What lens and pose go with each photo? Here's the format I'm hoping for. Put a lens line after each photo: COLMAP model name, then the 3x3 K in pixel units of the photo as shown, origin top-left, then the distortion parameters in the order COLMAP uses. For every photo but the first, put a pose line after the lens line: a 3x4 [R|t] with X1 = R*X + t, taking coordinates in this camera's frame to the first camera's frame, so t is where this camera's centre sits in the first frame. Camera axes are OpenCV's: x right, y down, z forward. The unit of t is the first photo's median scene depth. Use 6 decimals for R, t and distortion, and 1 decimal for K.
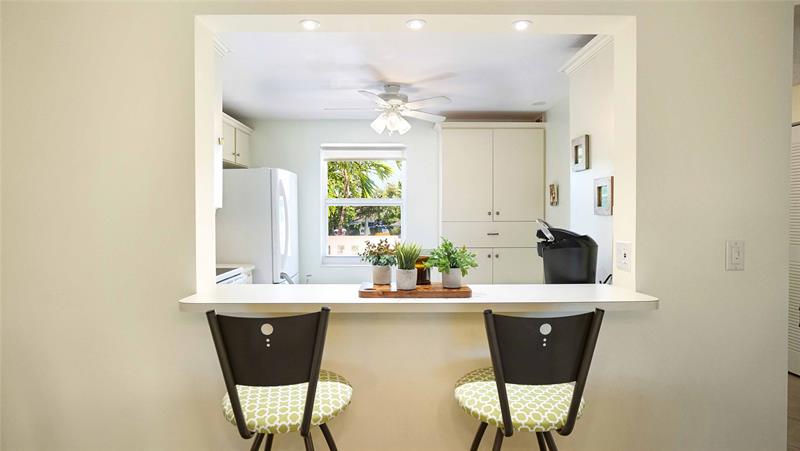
lens RADIAL K [[437.8, 0, 401.0], [0, 437.8, 233.5], [0, 0, 1]] dist [-0.012629, 0.000495]
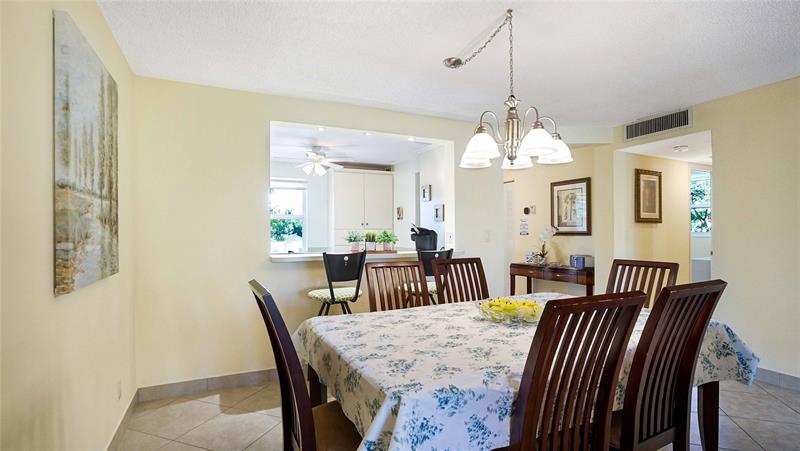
lens RADIAL K [[374.0, 0, 403.1], [0, 374.0, 227.0], [0, 0, 1]] dist [-0.034797, 0.004958]
pose [[0.902235, 0.002717, 0.431236, -0.341634], [0.022590, 0.998309, -0.053554, 0.055737], [-0.430652, 0.058060, 0.900648, -0.420895]]
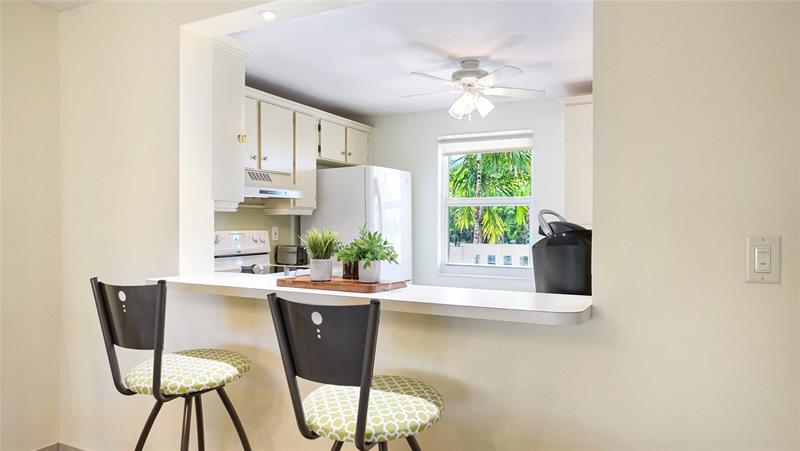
lens RADIAL K [[503.7, 0, 402.7], [0, 503.7, 256.7], [0, 0, 1]] dist [-0.011441, -0.003238]
pose [[0.884176, 0.034818, -0.465855, 0.341102], [-0.025411, 0.999327, 0.026461, 0.021817], [0.466463, -0.011558, 0.884465, 0.065728]]
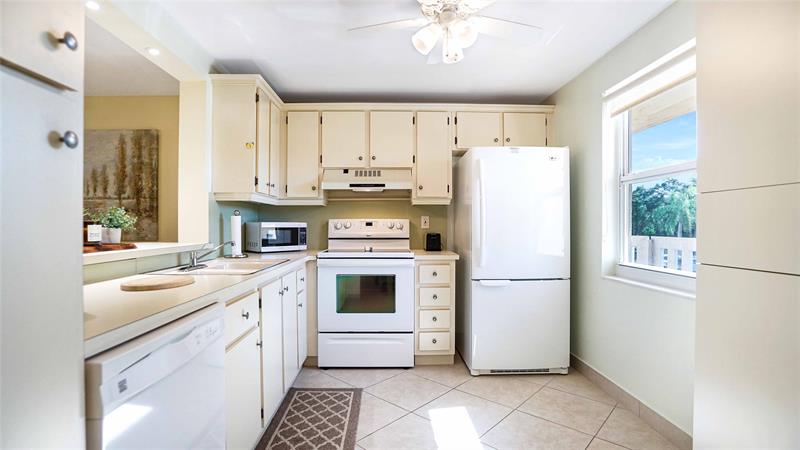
lens RADIAL K [[370.6, 0, 402.1], [0, 370.6, 225.6], [0, 0, 1]] dist [-0.038432, 0.005065]
pose [[0.033807, 0.001840, -0.999427, 0.521308], [-0.045588, 0.998960, 0.000298, 0.017039], [0.998388, 0.045552, 0.033856, 0.969774]]
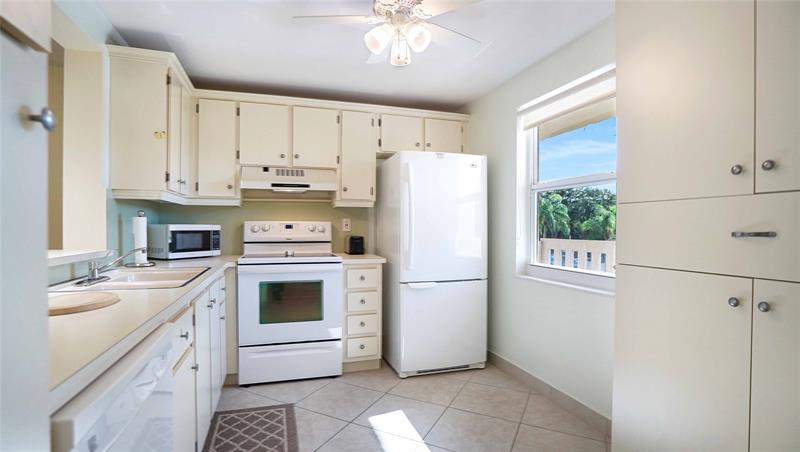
lens RADIAL K [[374.0, 0, 390.8], [0, 374.0, 228.8], [0, 0, 1]] dist [-0.034797, 0.004958]
pose [[0.297695, 0.008805, -0.954620, 0.493720], [-0.049007, 0.998780, -0.006070, 0.015529], [0.953402, 0.048590, 0.297763, 0.874272]]
